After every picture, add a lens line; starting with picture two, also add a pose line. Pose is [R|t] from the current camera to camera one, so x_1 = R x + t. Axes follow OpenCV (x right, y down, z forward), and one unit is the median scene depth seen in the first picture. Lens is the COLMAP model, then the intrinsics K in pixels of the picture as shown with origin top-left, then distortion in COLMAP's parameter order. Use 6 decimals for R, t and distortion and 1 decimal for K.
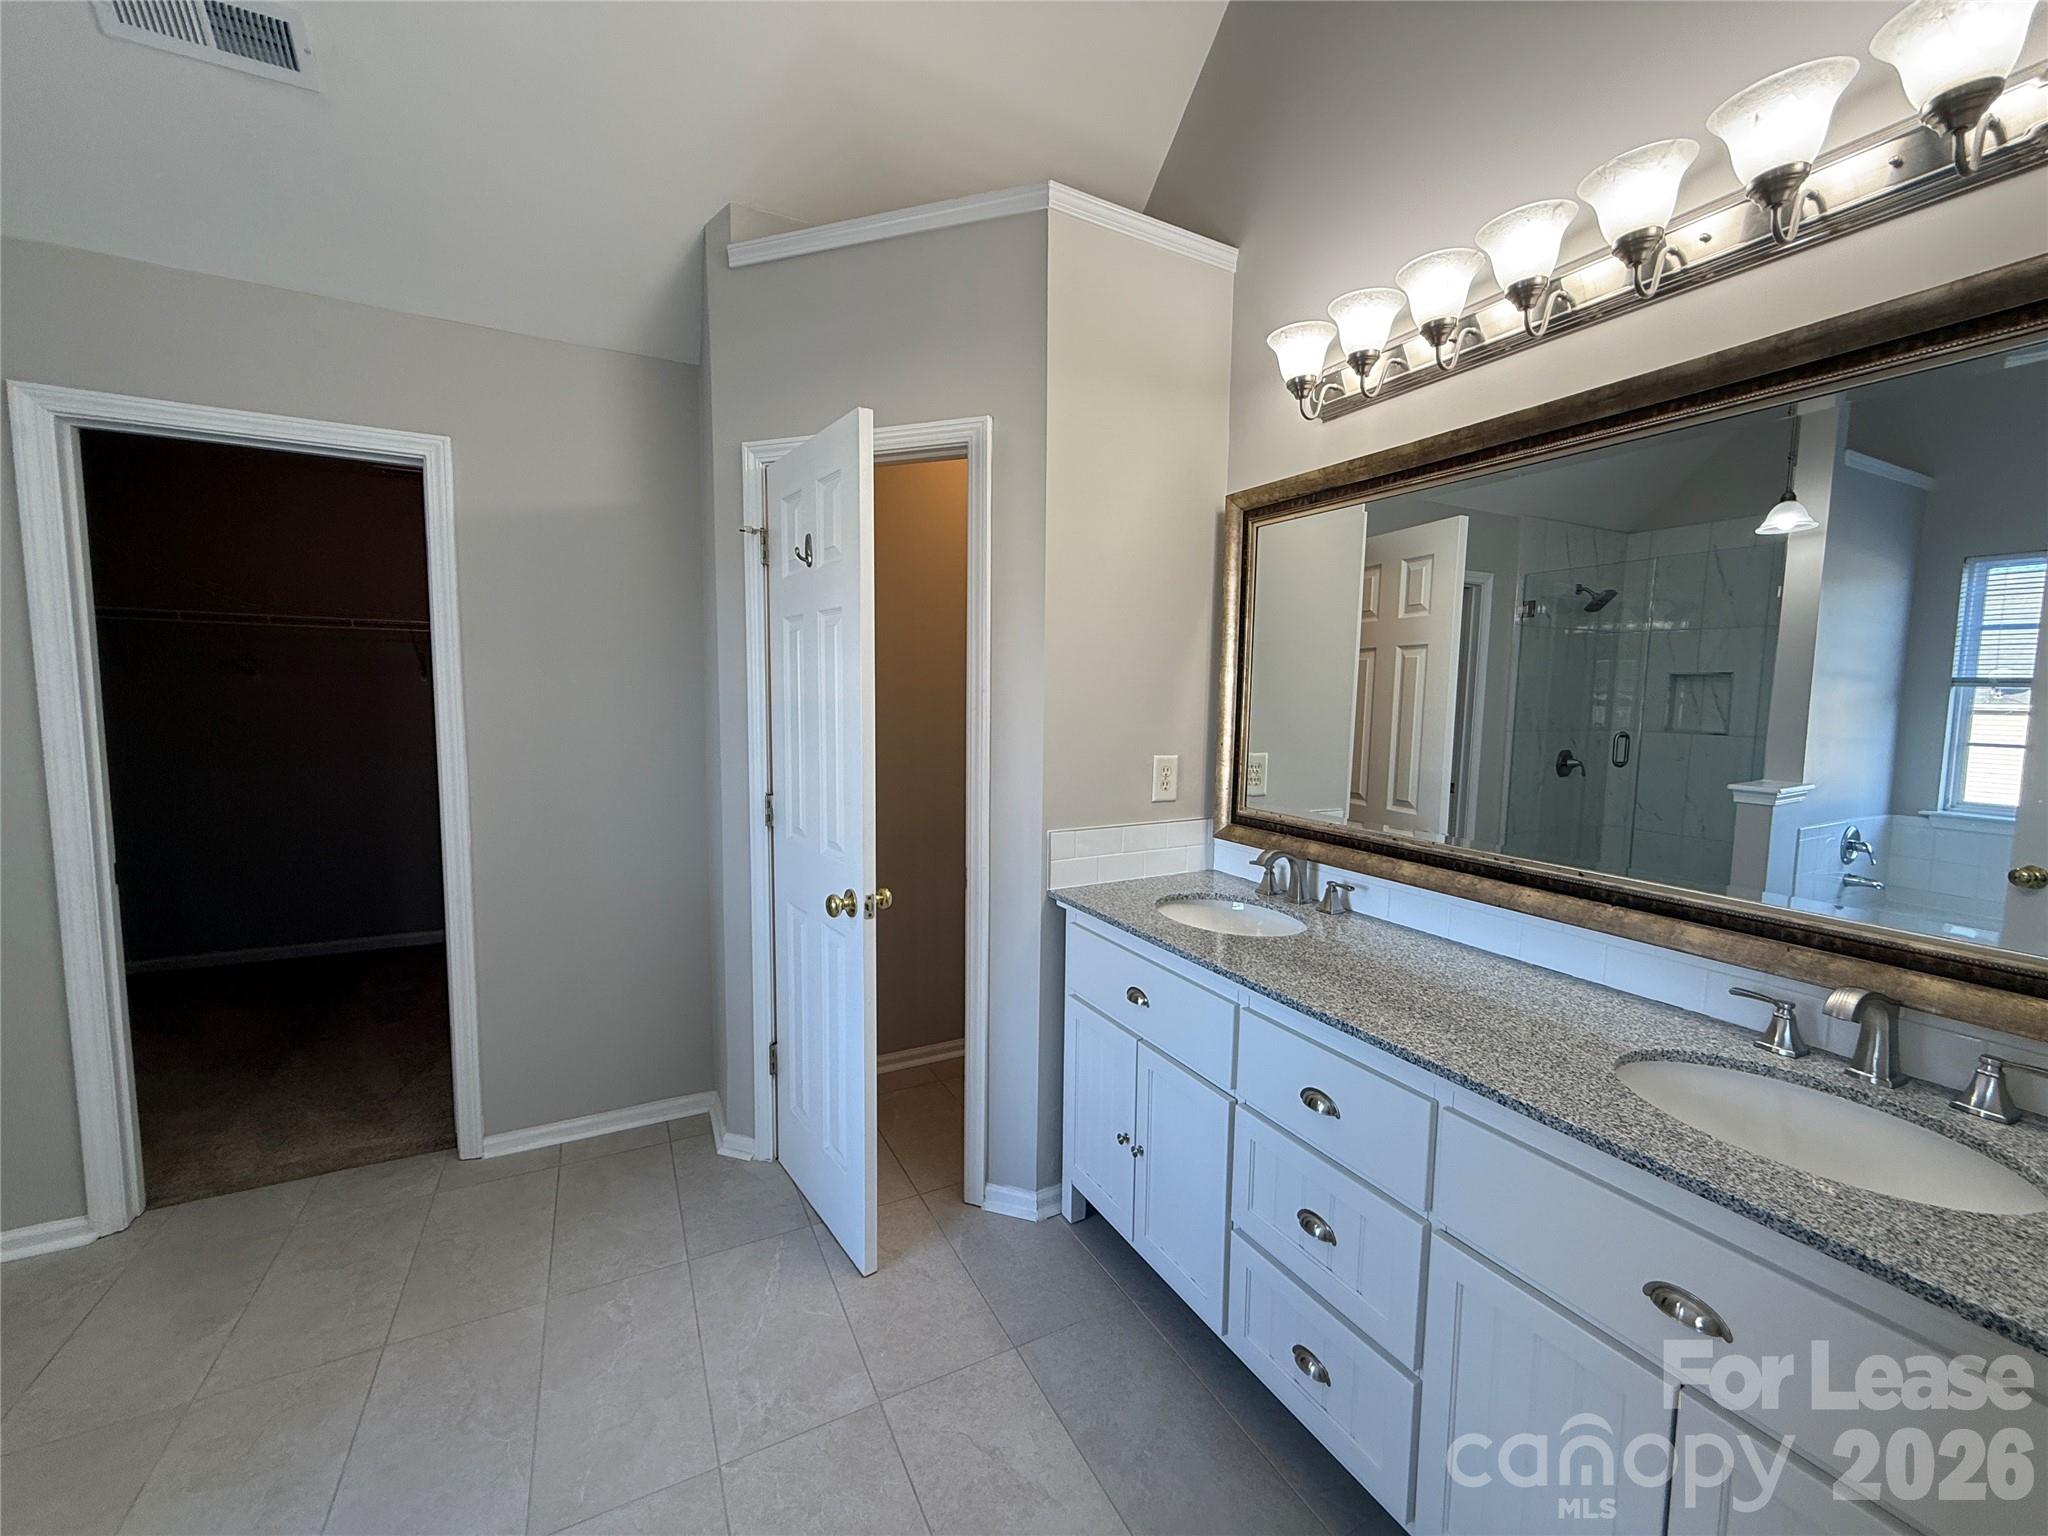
lens RADIAL K [[821.4, 0, 1028.8], [0, 821.4, 771.5], [0, 0, 1]] dist [-0.001143, 0.000434]
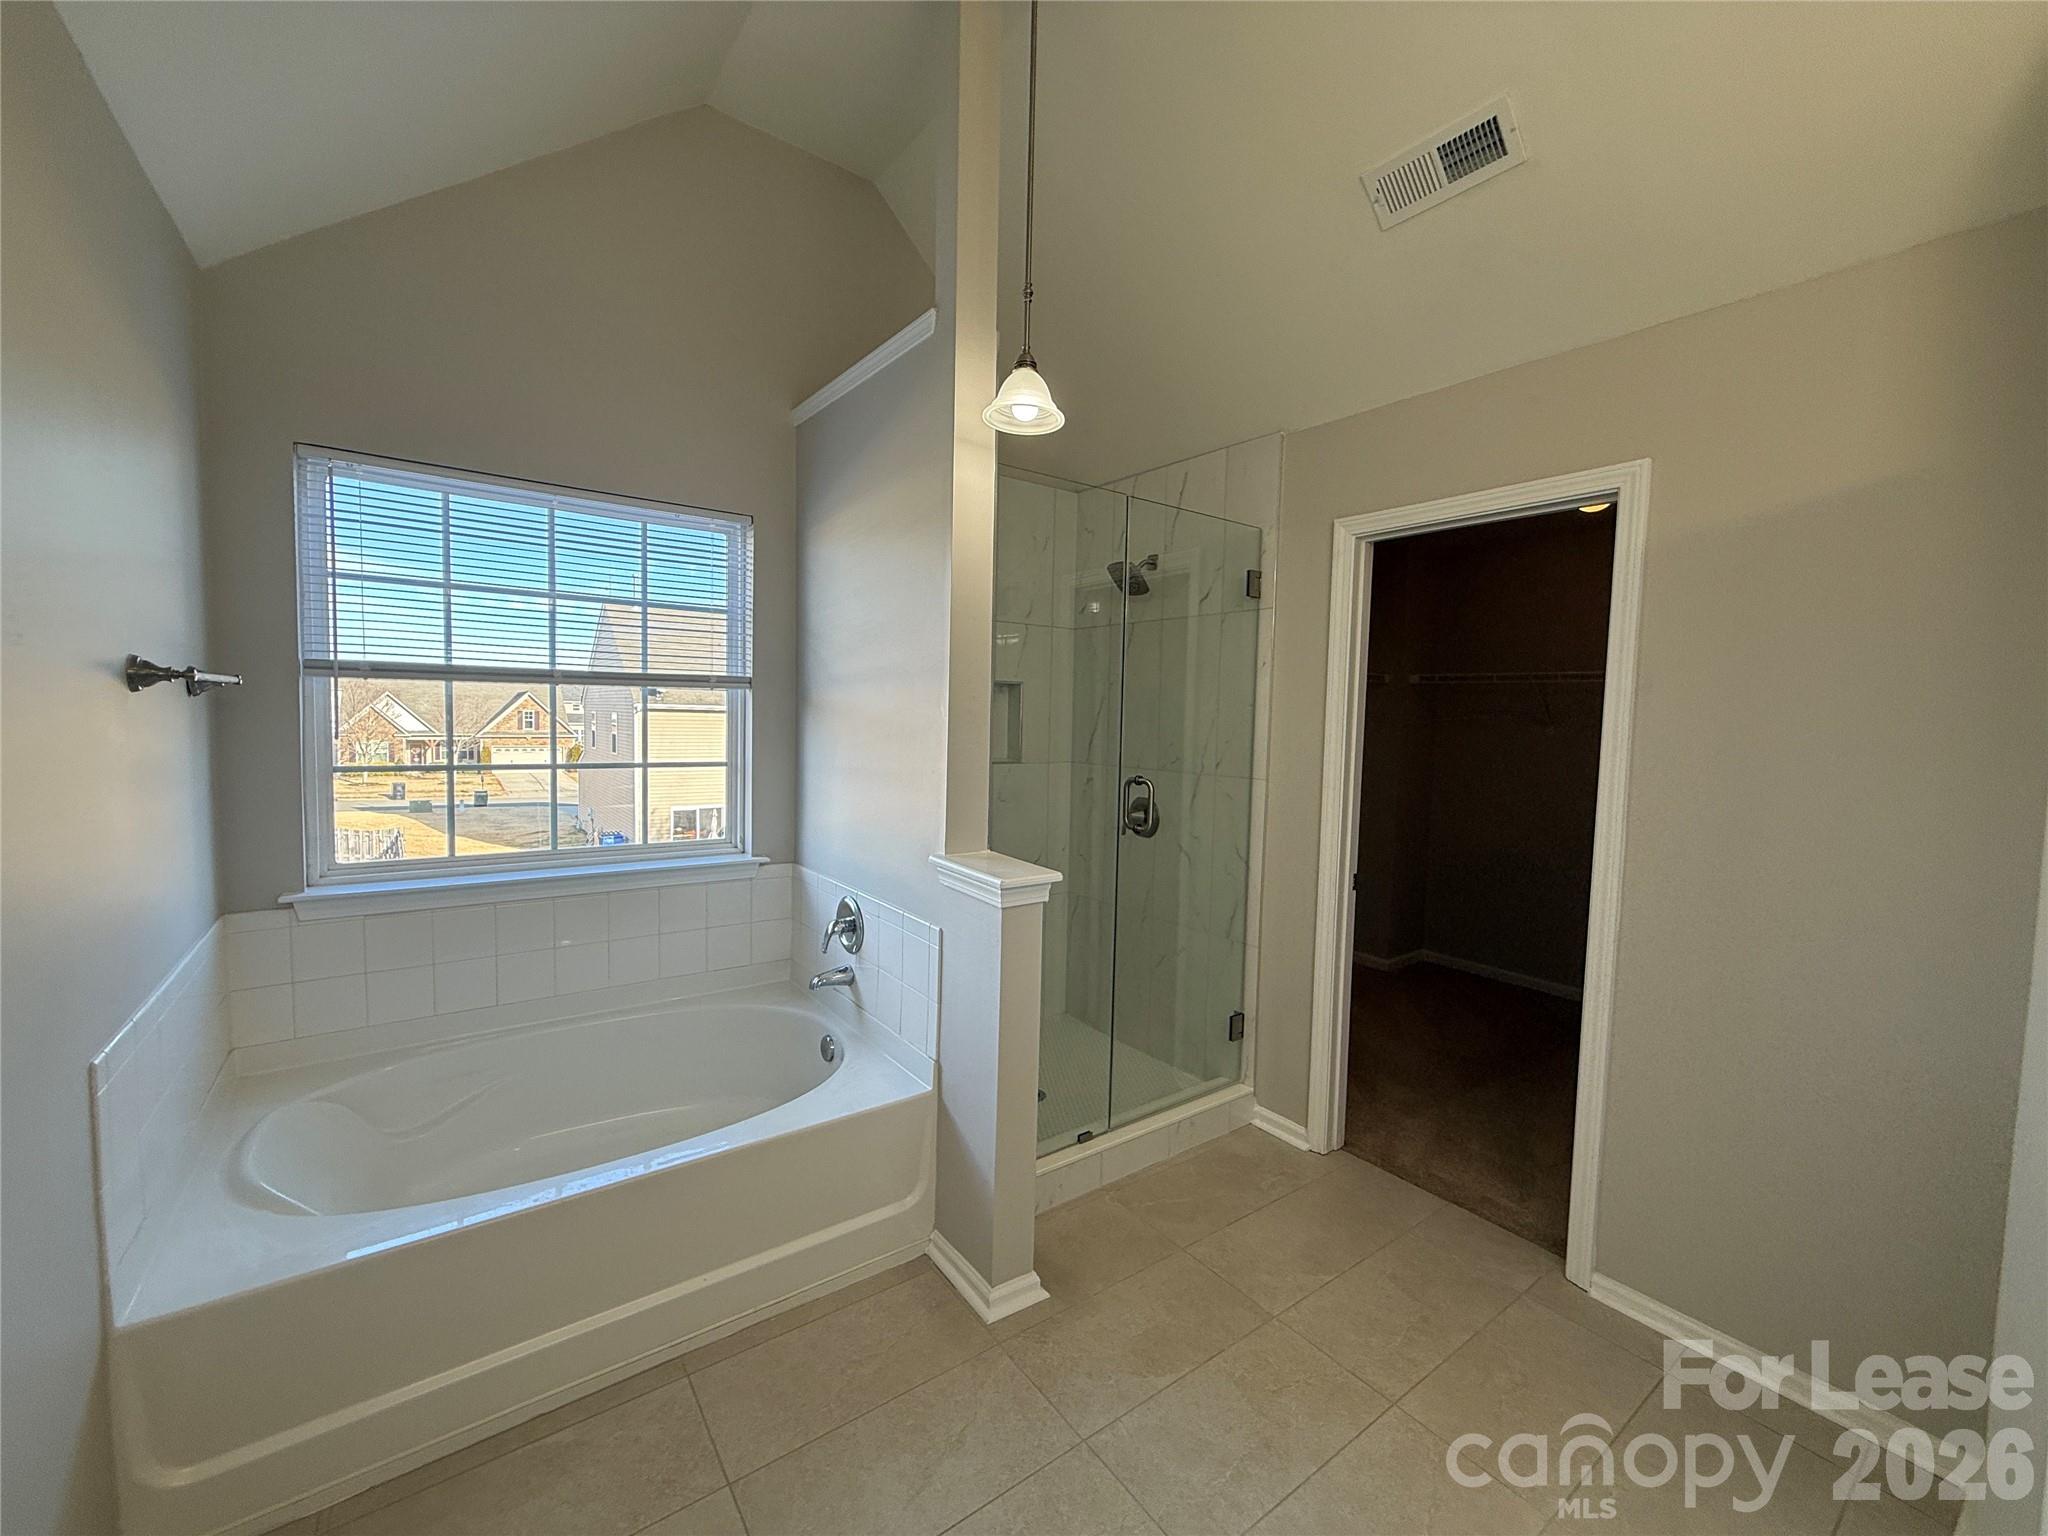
lens RADIAL K [[821.4, 0, 1026.6], [0, 821.4, 764.1], [0, 0, 1]] dist [-0.001143, 0.000434]
pose [[0.147208, 0.049278, -0.987877, 0.074052], [-0.118861, 0.992402, 0.031792, -0.036294], [0.981938, 0.112740, 0.151946, 0.268126]]
